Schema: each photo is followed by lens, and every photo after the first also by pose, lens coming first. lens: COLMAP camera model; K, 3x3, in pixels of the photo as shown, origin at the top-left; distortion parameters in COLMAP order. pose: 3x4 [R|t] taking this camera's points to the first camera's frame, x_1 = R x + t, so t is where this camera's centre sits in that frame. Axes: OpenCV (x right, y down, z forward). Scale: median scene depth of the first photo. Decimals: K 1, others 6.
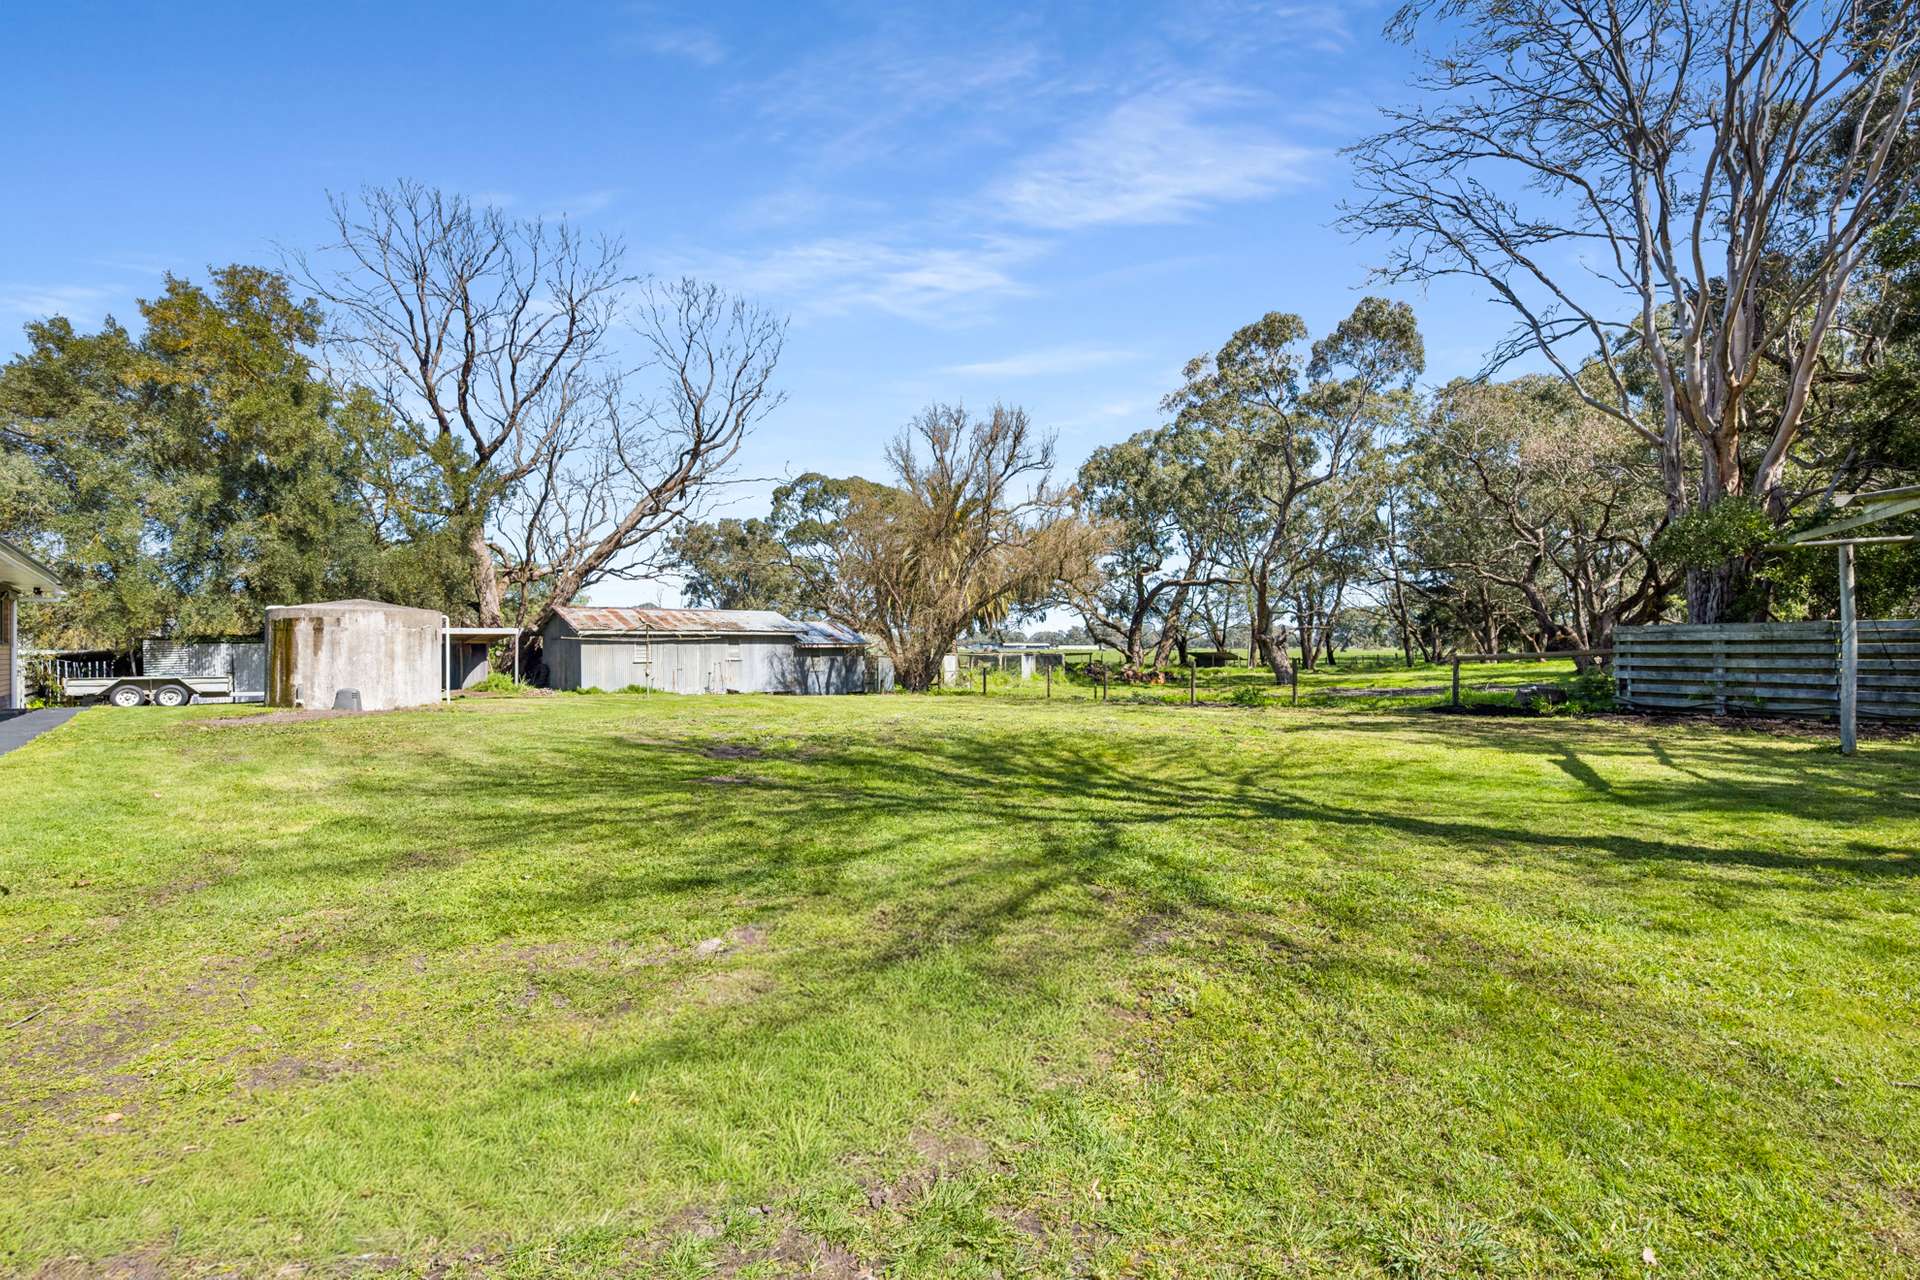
lens RADIAL K [[897.9, 0, 961.6], [0, 897.9, 642.9], [0, 0, 1]] dist [0.003678, 0.000286]
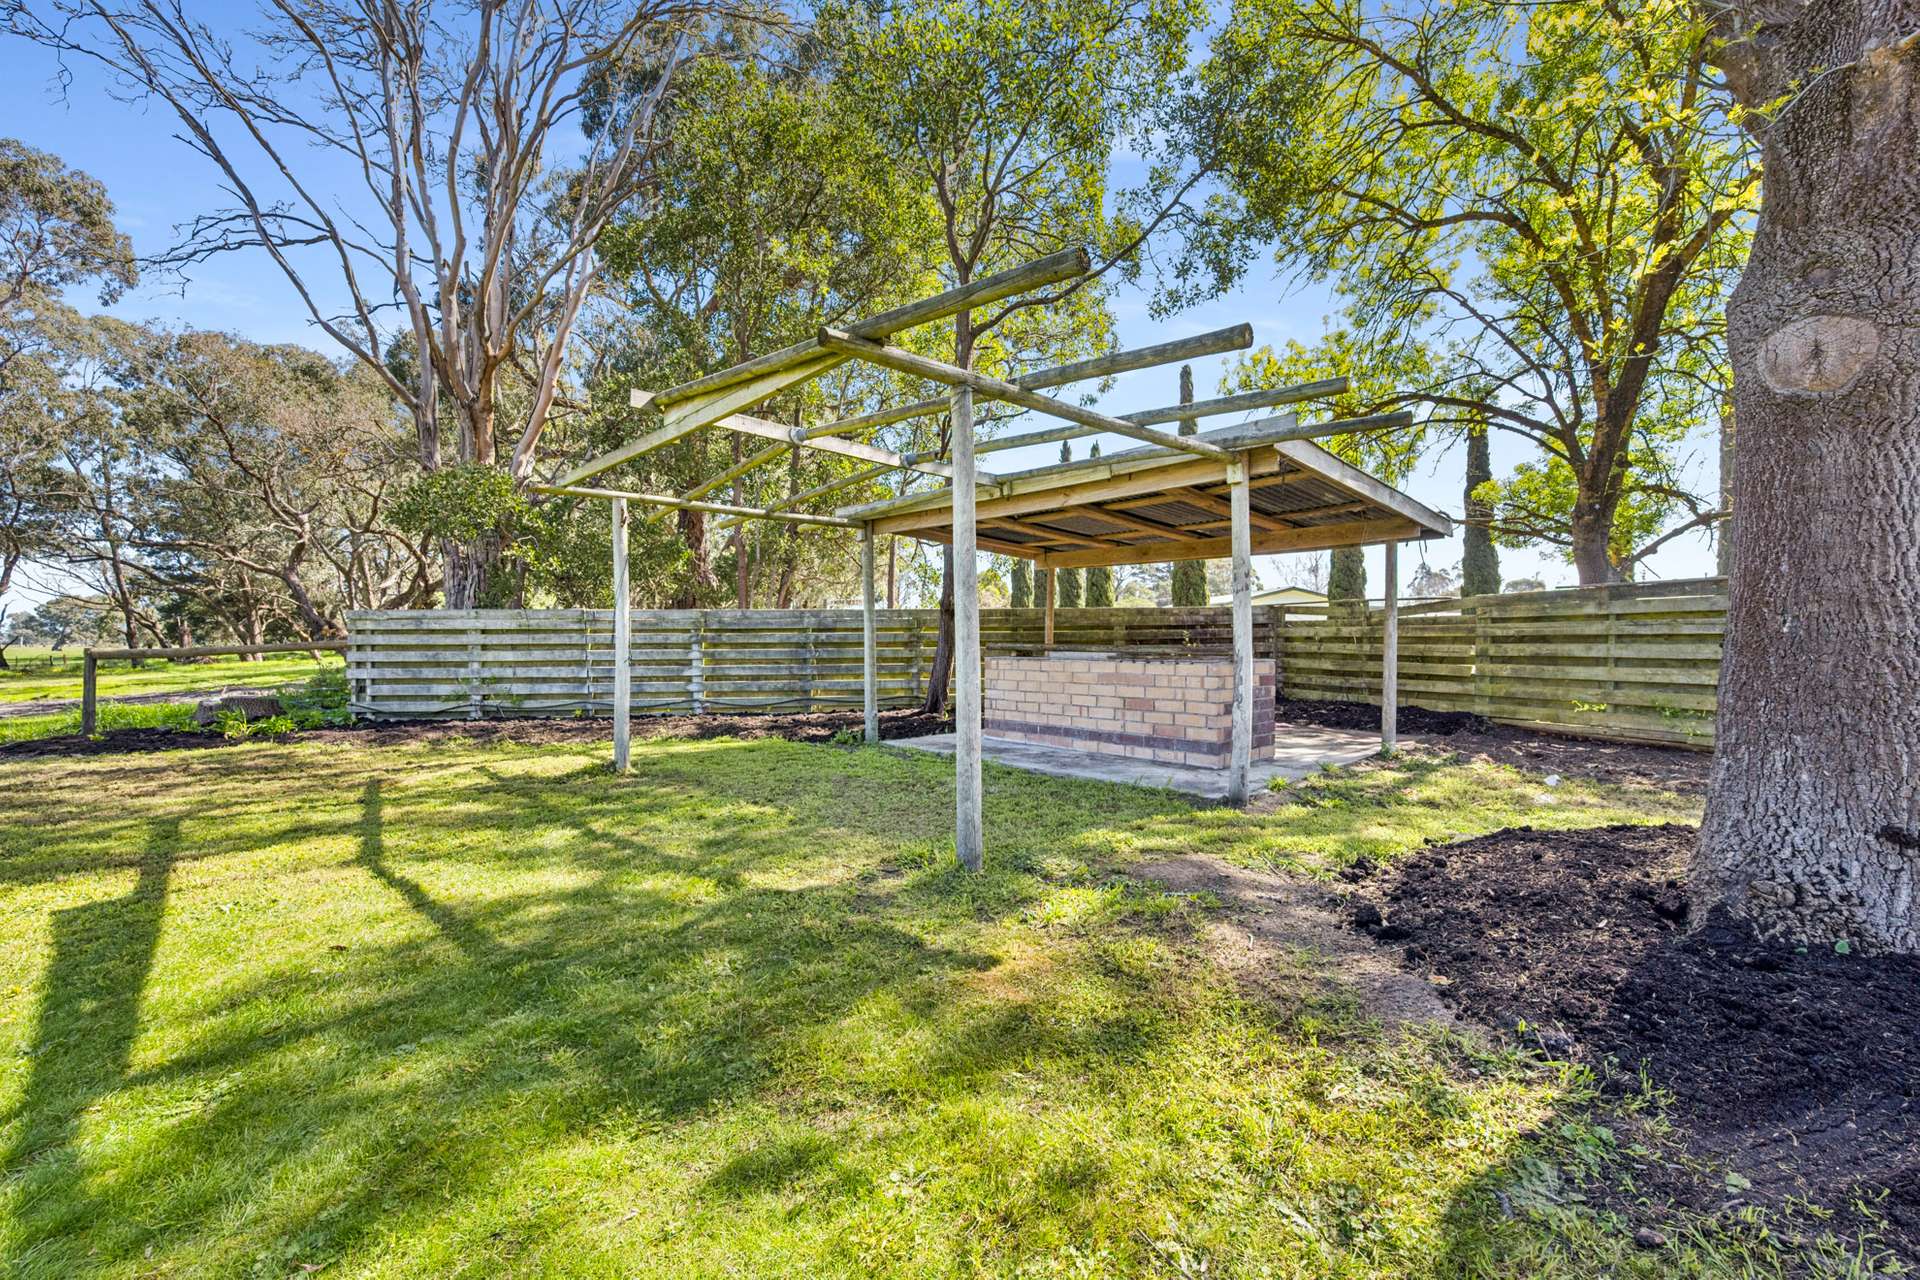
lens RADIAL K [[761.0, 0, 961.8], [0, 761.0, 643.2], [0, 0, 1]] dist [-0.001314, 0.000000]
pose [[0.302666, -0.000754, 0.953096, 0.279944], [-0.001777, 0.999998, 0.001355, 0.007754], [-0.953095, -0.002104, 0.302664, 0.325587]]
